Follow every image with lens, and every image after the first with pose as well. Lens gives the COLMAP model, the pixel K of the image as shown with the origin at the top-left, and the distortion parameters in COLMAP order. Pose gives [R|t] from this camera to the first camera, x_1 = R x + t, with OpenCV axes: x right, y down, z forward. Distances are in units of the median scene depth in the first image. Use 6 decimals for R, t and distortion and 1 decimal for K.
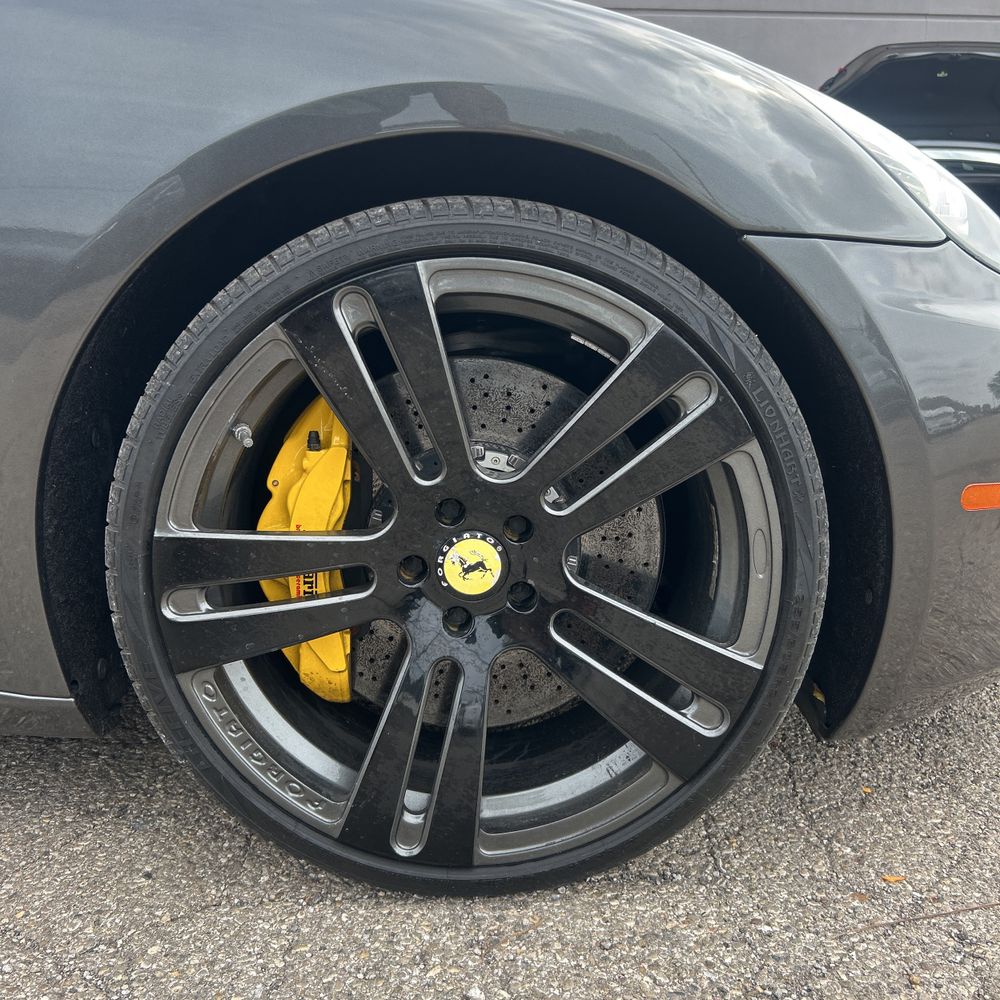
lens RADIAL K [[1013.3, 0, 503.2], [0, 1013.3, 478.3], [0, 0, 1]] dist [0.012528, 0.000000]
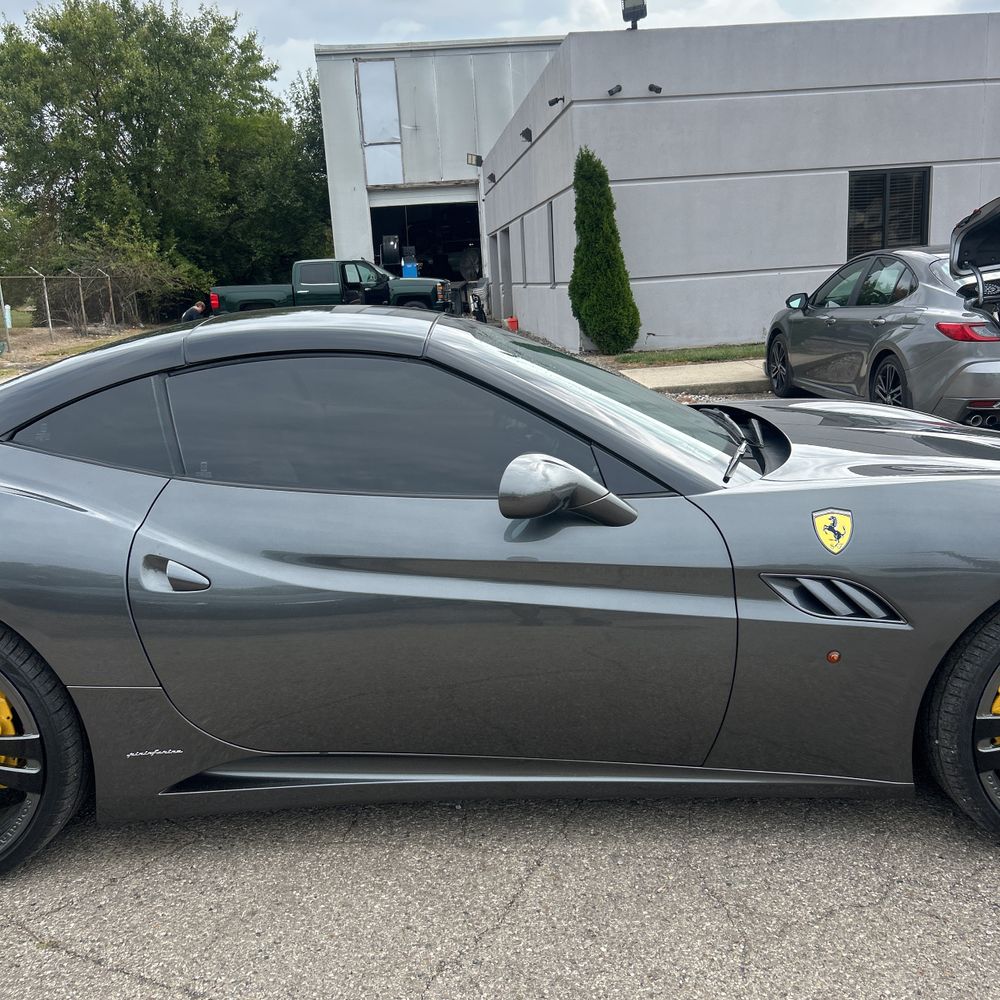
lens RADIAL K [[1013.3, 0, 489.6], [0, 1013.3, 508.3], [0, 0, 1]] dist [0.012528, 0.000000]
pose [[0.998394, -0.048477, -0.029312, -1.353401], [0.048809, 0.998751, 0.010709, -0.511517], [0.028756, -0.012122, 0.999513, -1.425612]]
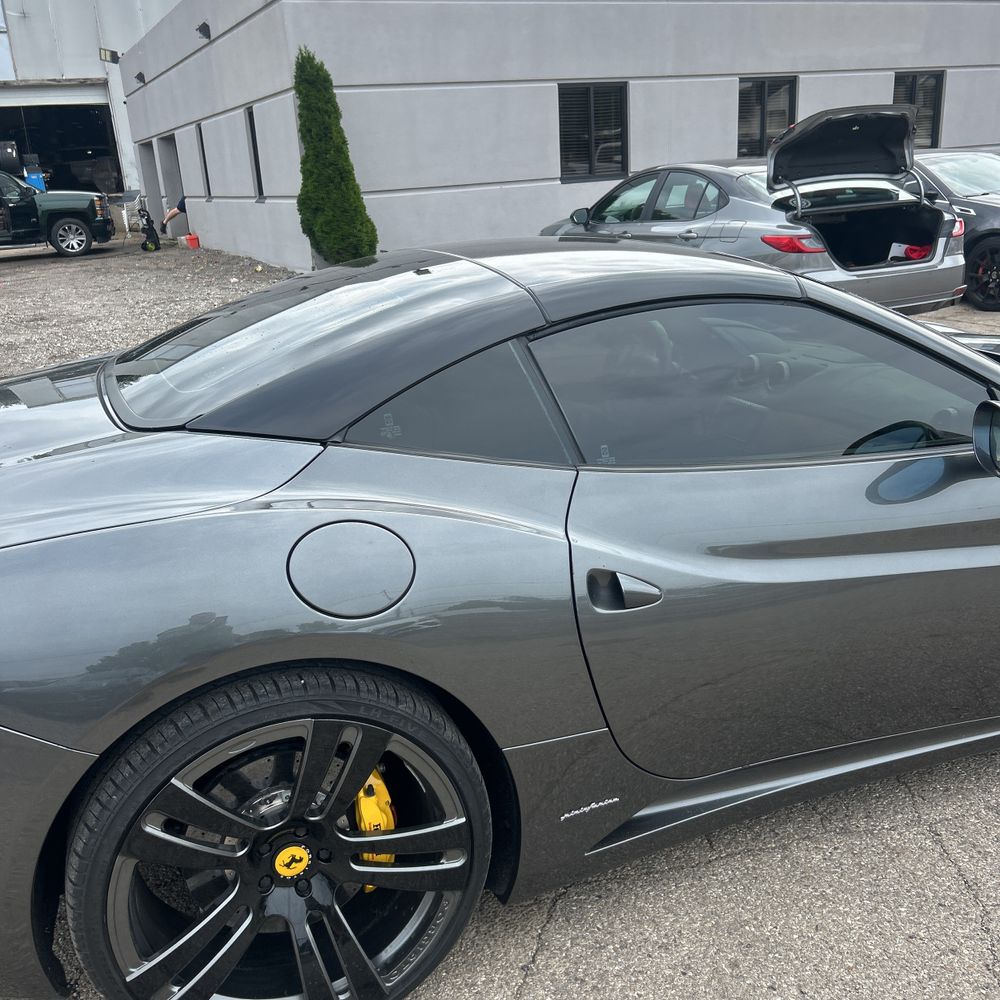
lens RADIAL K [[1013.3, 0, 492.4], [0, 1013.3, 503.4], [0, 0, 1]] dist [0.012528, 0.000000]
pose [[0.935519, -0.159467, 0.315236, -2.951262], [0.127555, 0.984602, 0.119533, -0.779333], [-0.329444, -0.071616, 0.941455, -0.778294]]
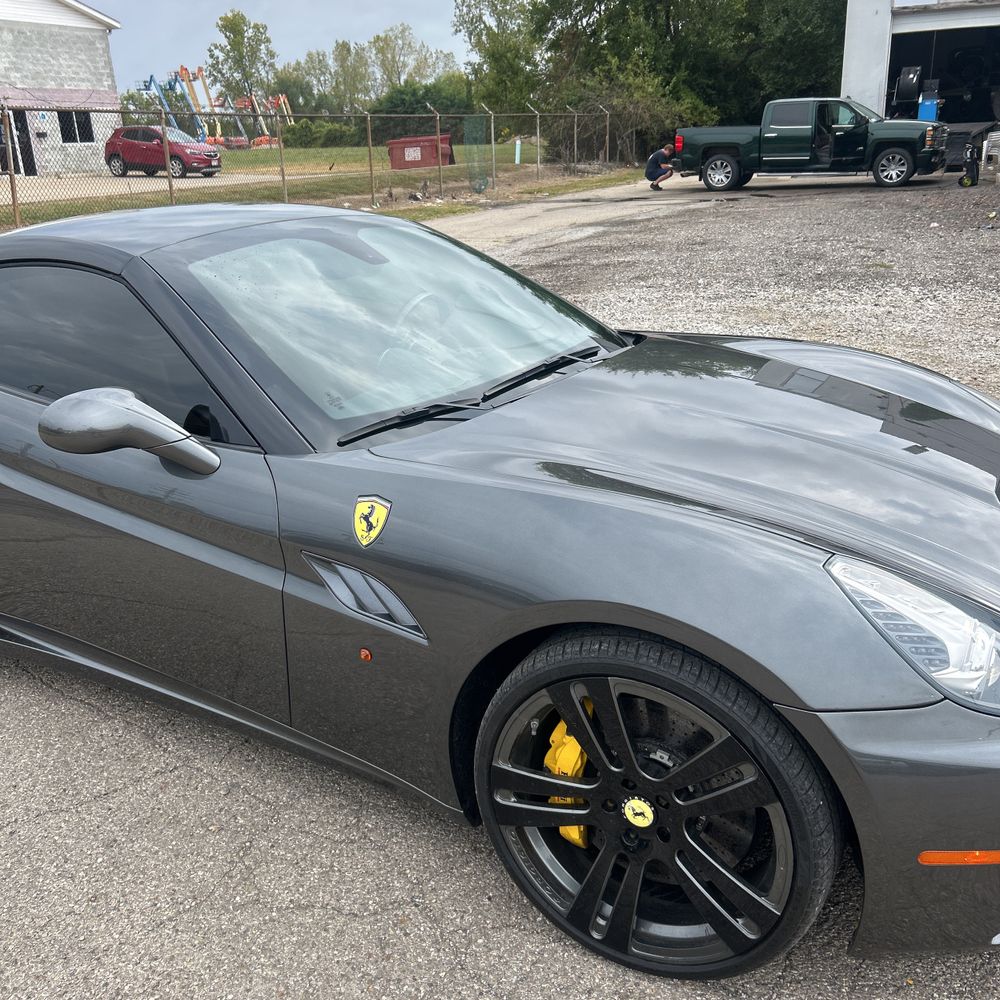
lens RADIAL K [[1013.3, 0, 496.0], [0, 1013.3, 506.3], [0, 0, 1]] dist [0.012528, 0.000000]
pose [[0.862290, 0.142104, -0.486069, 0.590391], [-0.069302, 0.983905, 0.164706, -0.785920], [0.501651, -0.108339, 0.858259, -0.726979]]
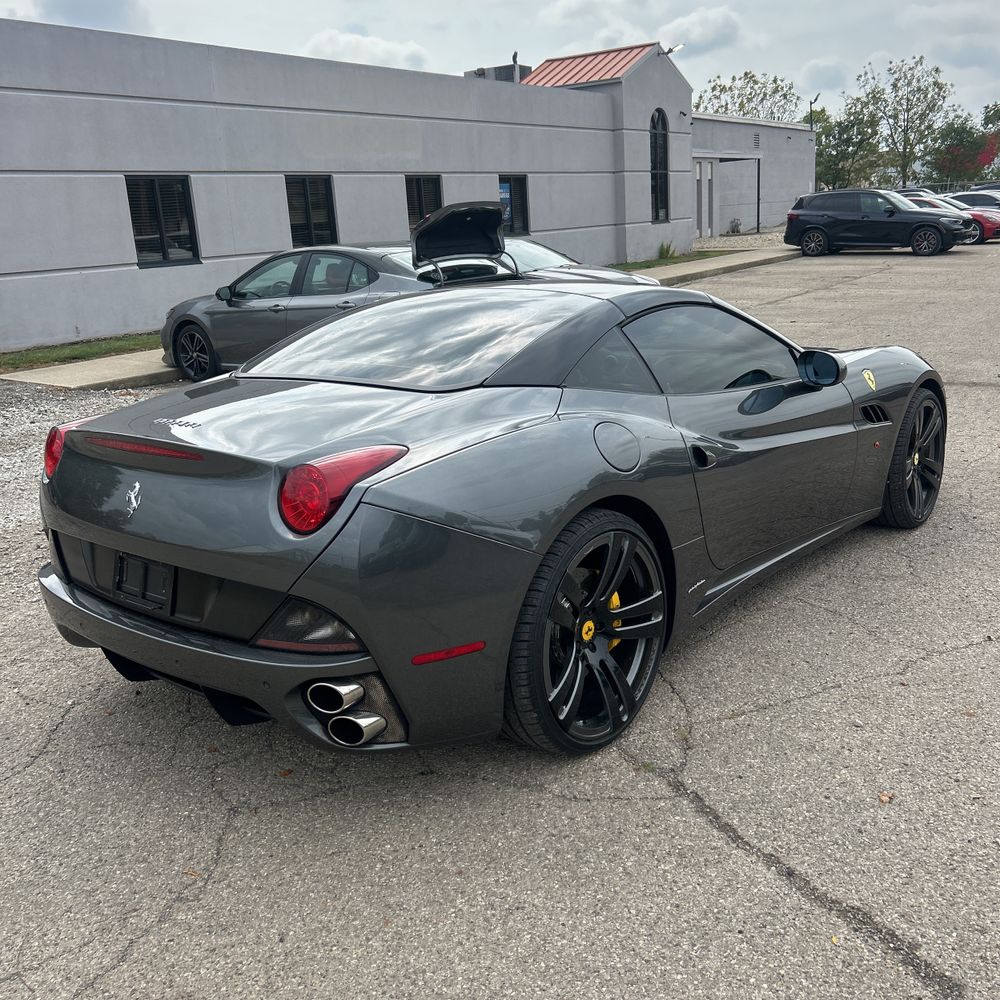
lens RADIAL K [[1013.3, 0, 503.3], [0, 1013.3, 499.5], [0, 0, 1]] dist [0.012528, 0.000000]
pose [[0.641548, -0.235197, 0.730136, -5.119278], [0.216387, 0.968667, 0.121902, -0.787839], [-0.735930, 0.079787, 0.672340, -0.892475]]
